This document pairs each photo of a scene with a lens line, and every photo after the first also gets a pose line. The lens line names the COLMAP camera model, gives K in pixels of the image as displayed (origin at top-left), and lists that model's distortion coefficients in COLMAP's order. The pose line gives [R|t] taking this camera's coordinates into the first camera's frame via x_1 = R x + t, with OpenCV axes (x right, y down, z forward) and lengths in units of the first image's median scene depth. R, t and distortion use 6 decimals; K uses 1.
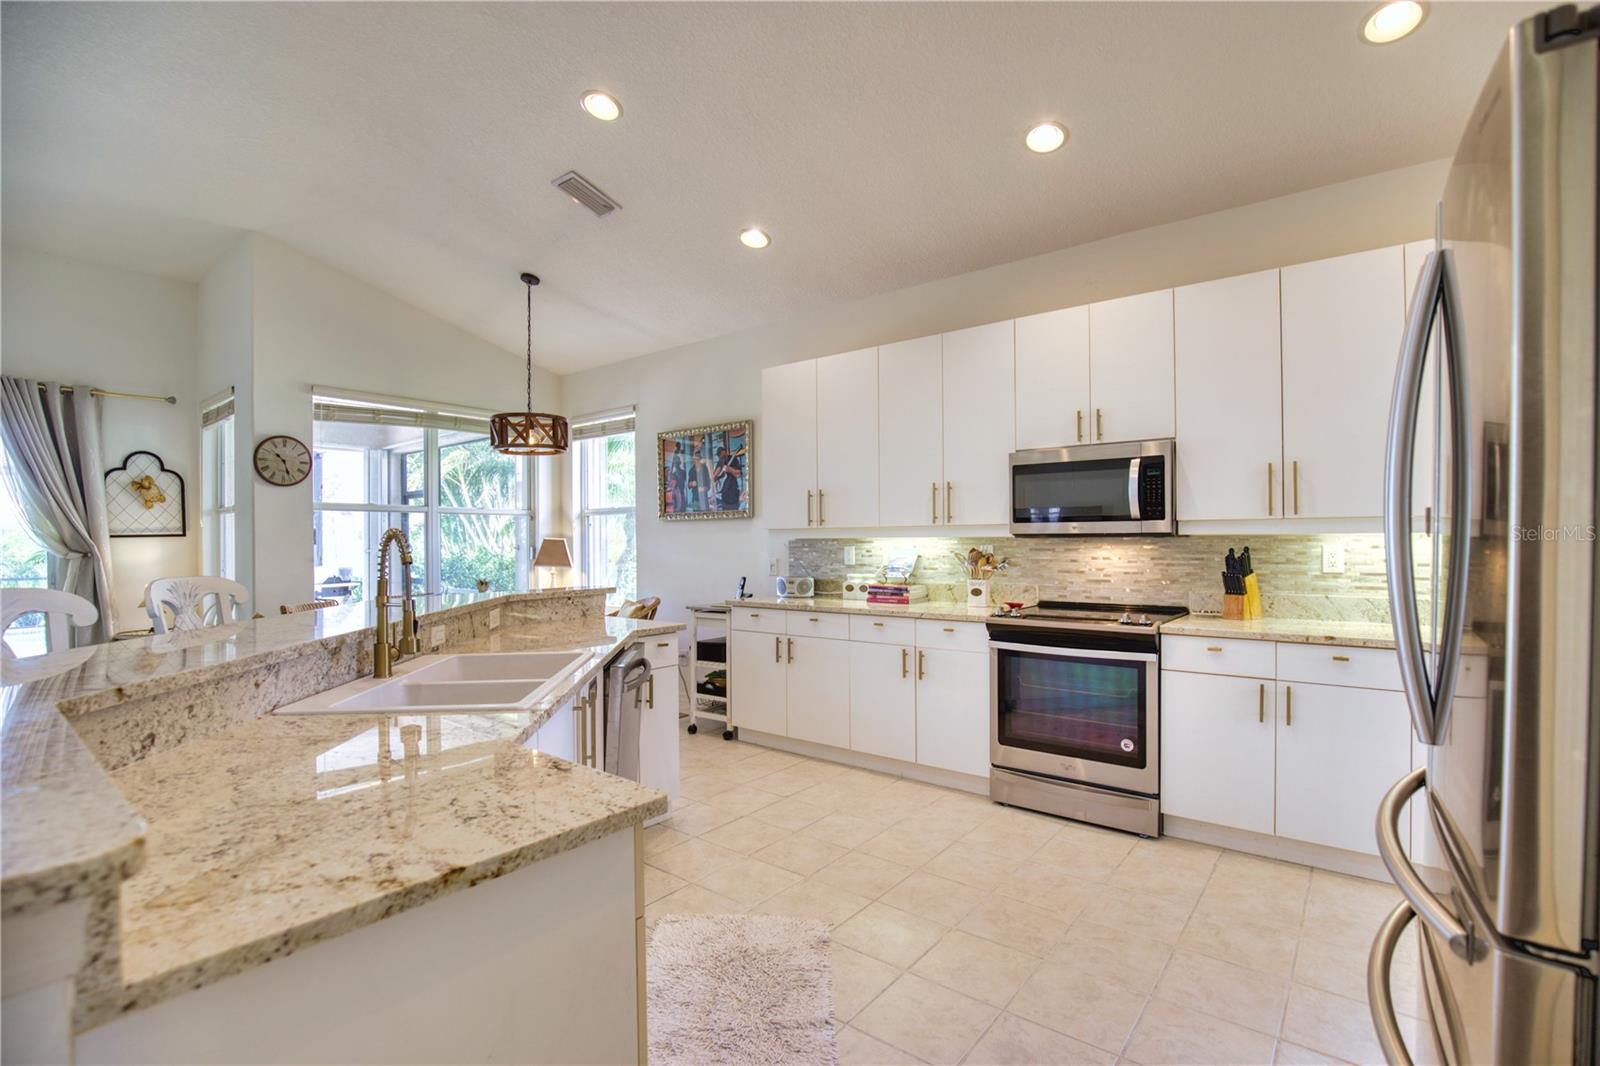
lens RADIAL K [[730.6, 0, 802.4], [0, 730.6, 545.1], [0, 0, 1]] dist [-0.032195, 0.004885]
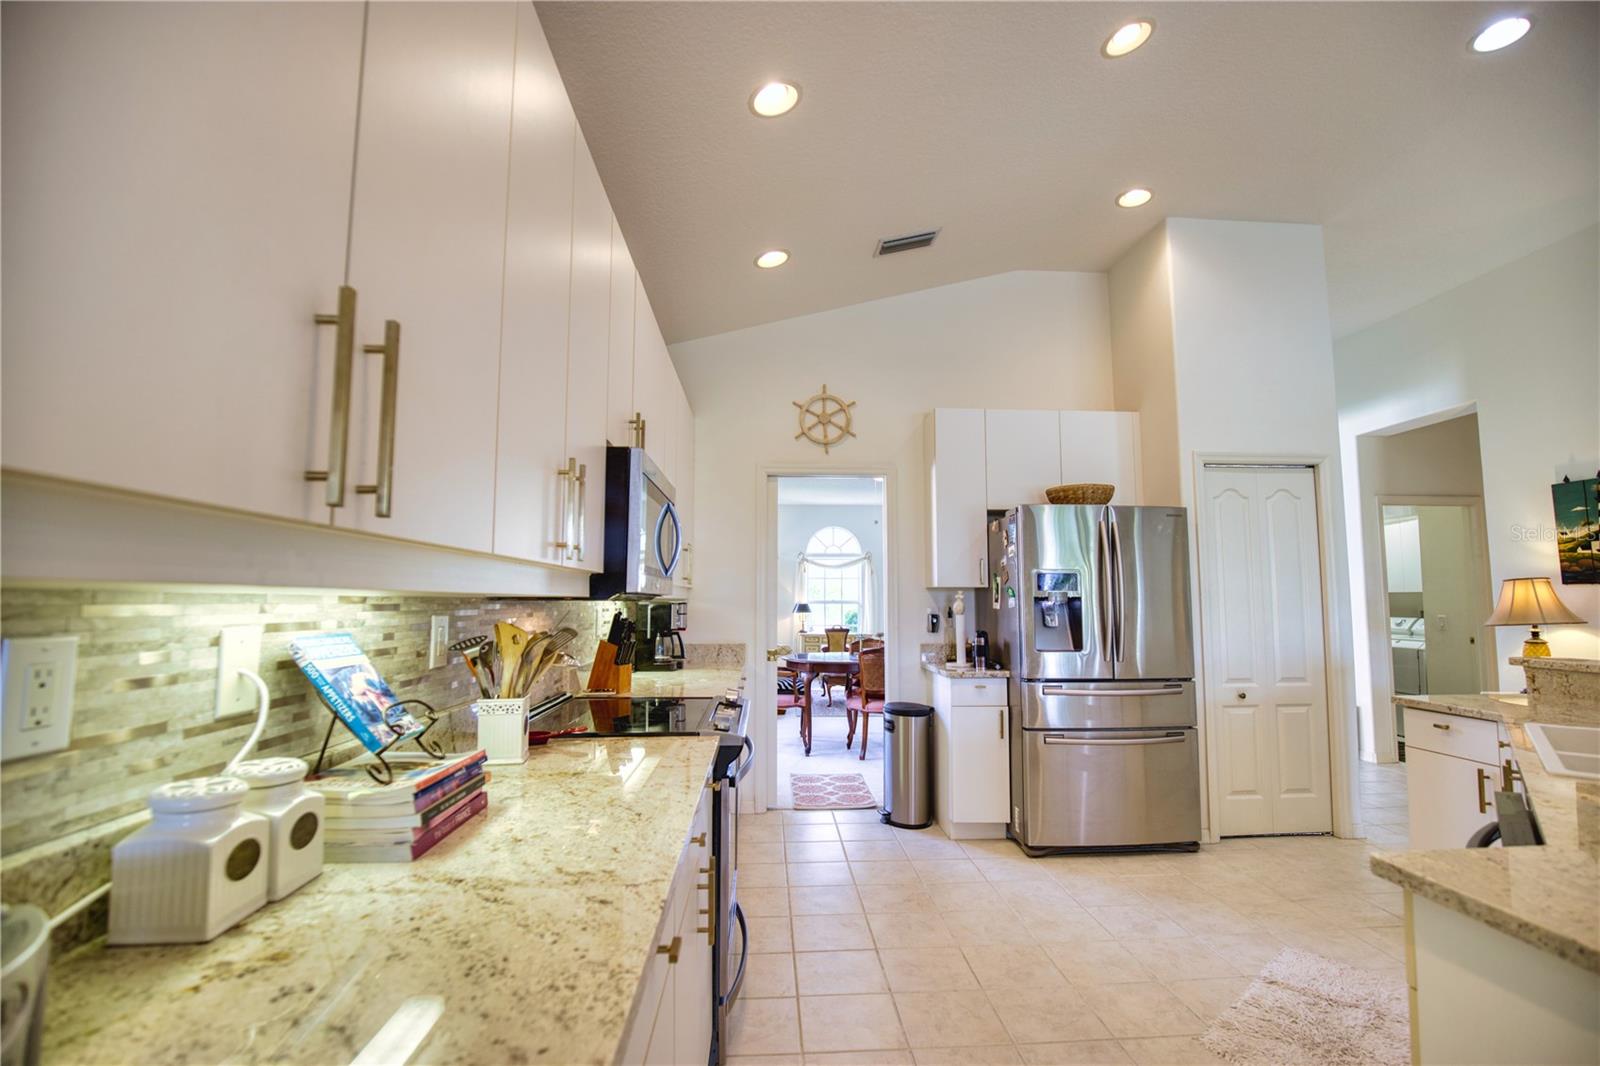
lens RADIAL K [[730.6, 0, 806.8], [0, 730.6, 537.5], [0, 0, 1]] dist [-0.032195, 0.004885]
pose [[-0.665959, 0.070902, 0.742611, -0.143382], [0.007348, 0.996048, -0.088511, -0.003837], [-0.745952, -0.053488, -0.663848, 0.873464]]
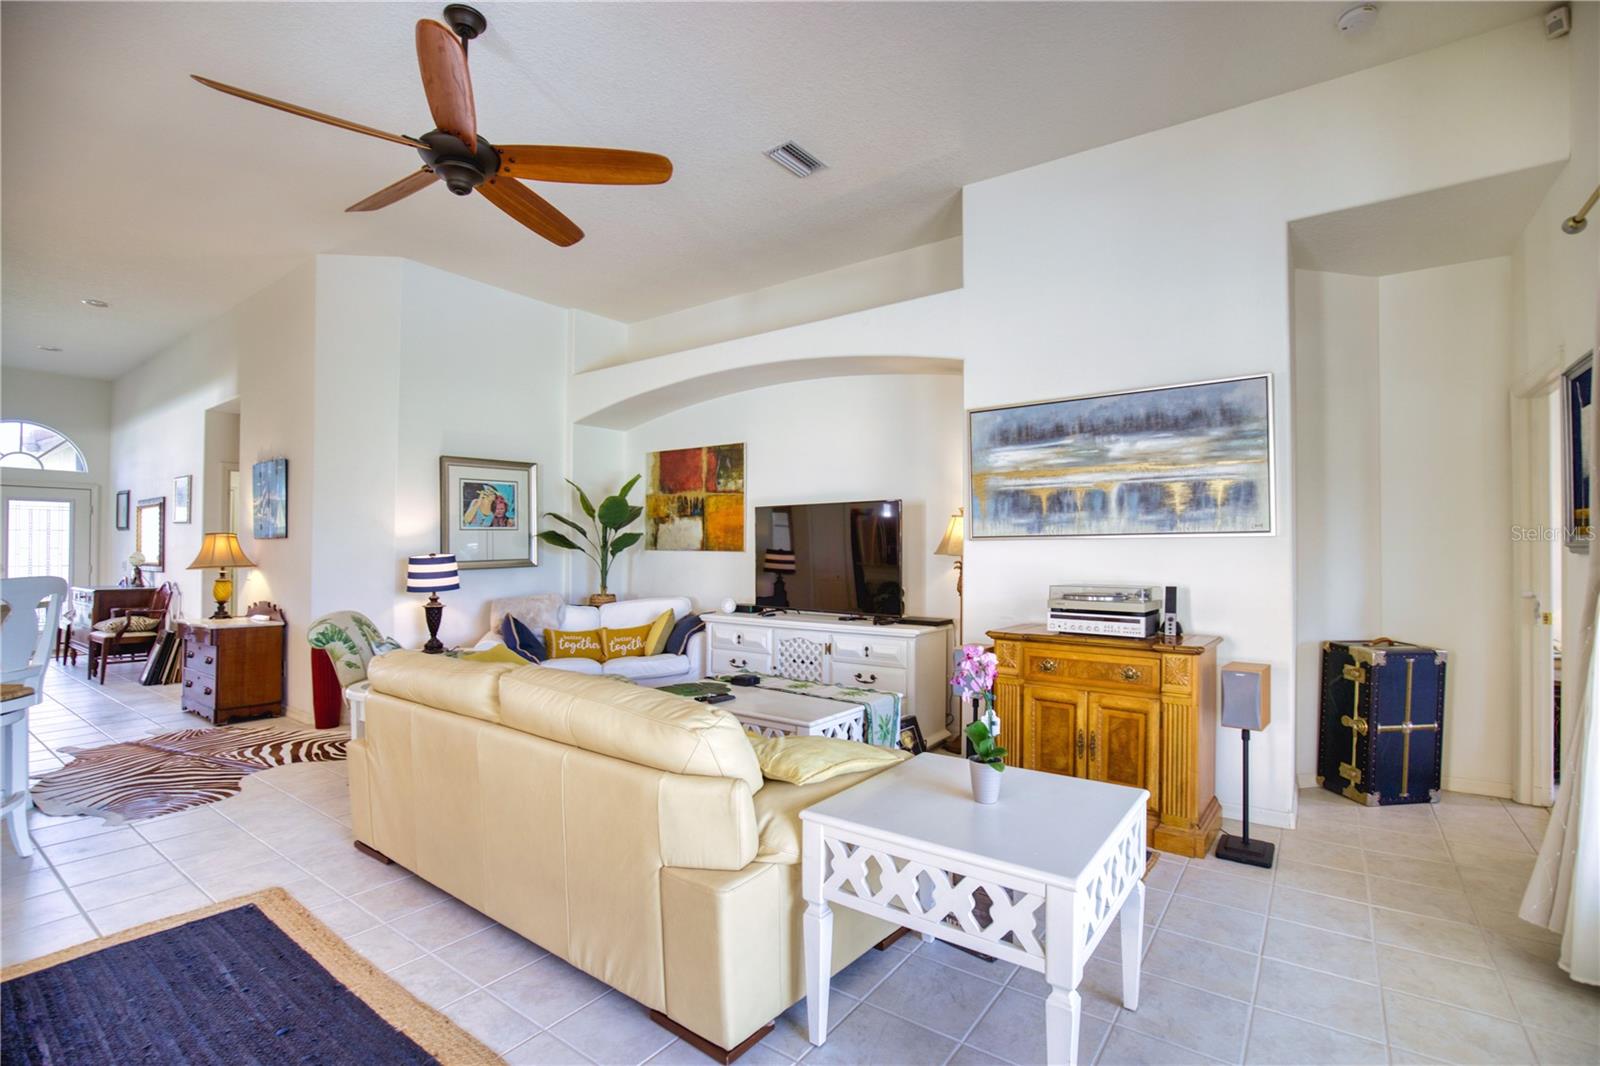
lens RADIAL K [[730.6, 0, 810.0], [0, 730.6, 543.7], [0, 0, 1]] dist [-0.032195, 0.004885]
pose [[-0.998765, 0.006296, -0.049291, -0.916079], [0.006430, 0.999976, -0.002574, 0.001258], [0.049274, -0.002888, -0.998781, 0.865032]]
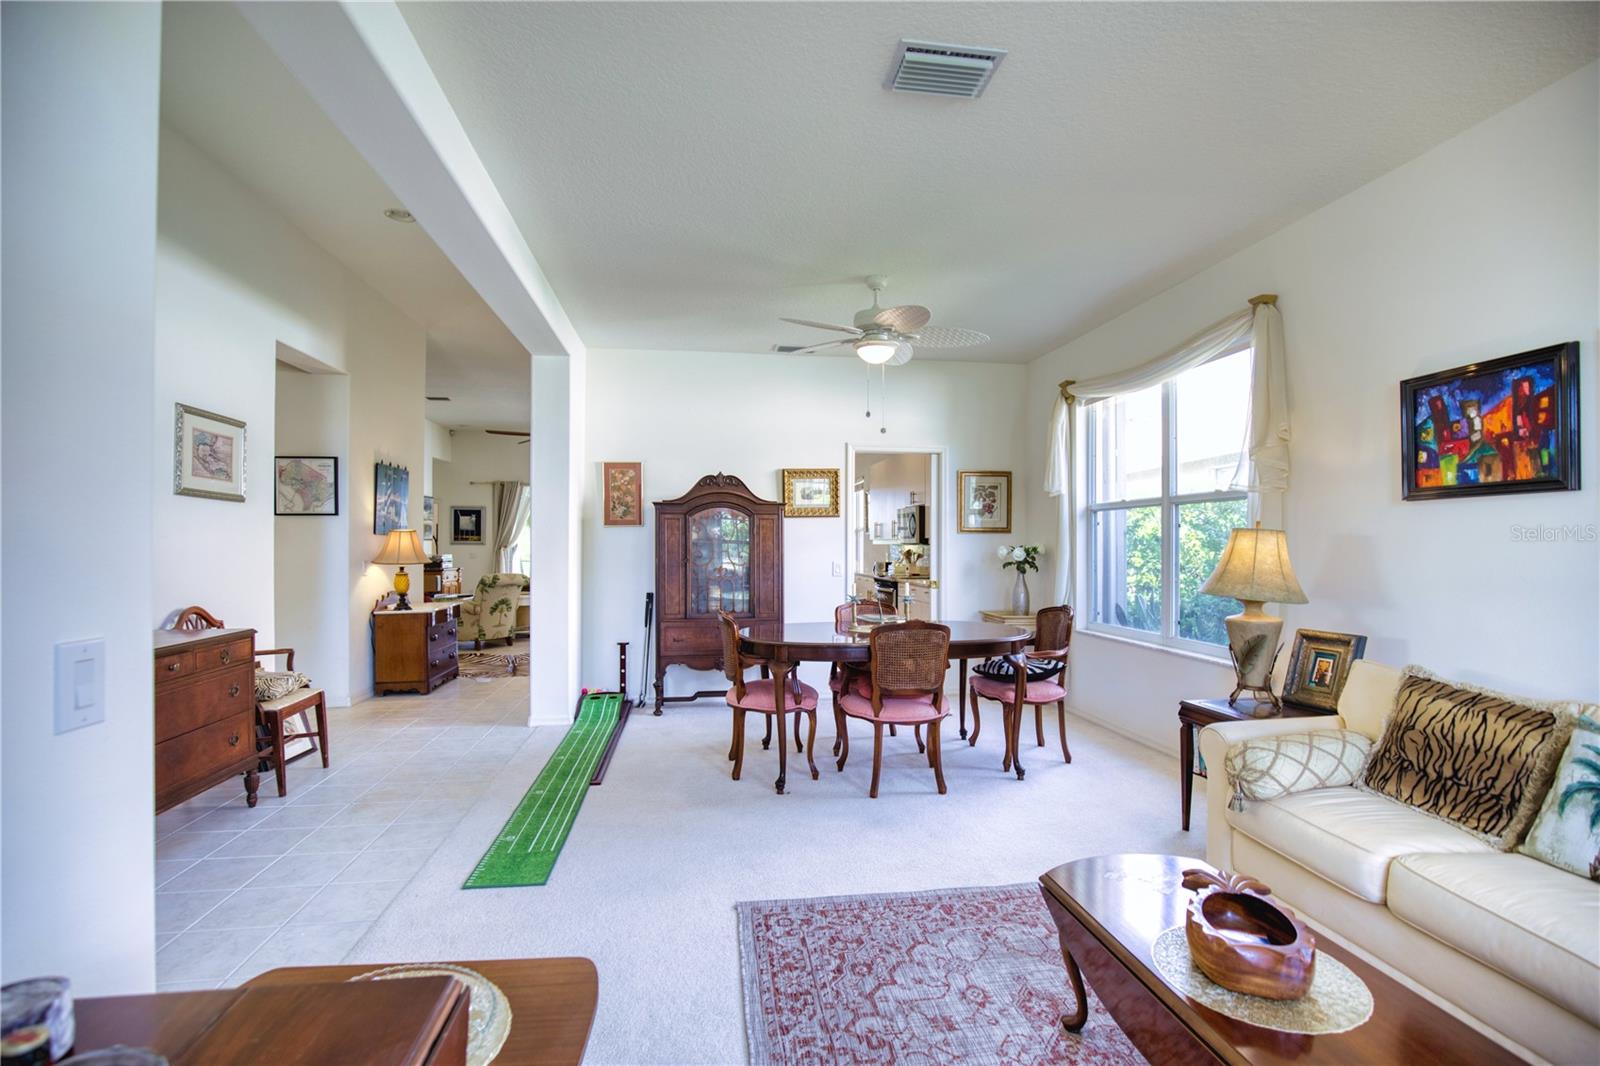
lens RADIAL K [[730.6, 0, 808.6], [0, 730.6, 537.3], [0, 0, 1]] dist [-0.032195, 0.004885]
pose [[0.739558, 0.002294, -0.673088, 1.148813], [-0.010506, 0.999912, -0.008136, -0.008359], [0.673010, 0.013089, 0.739517, -0.658255]]
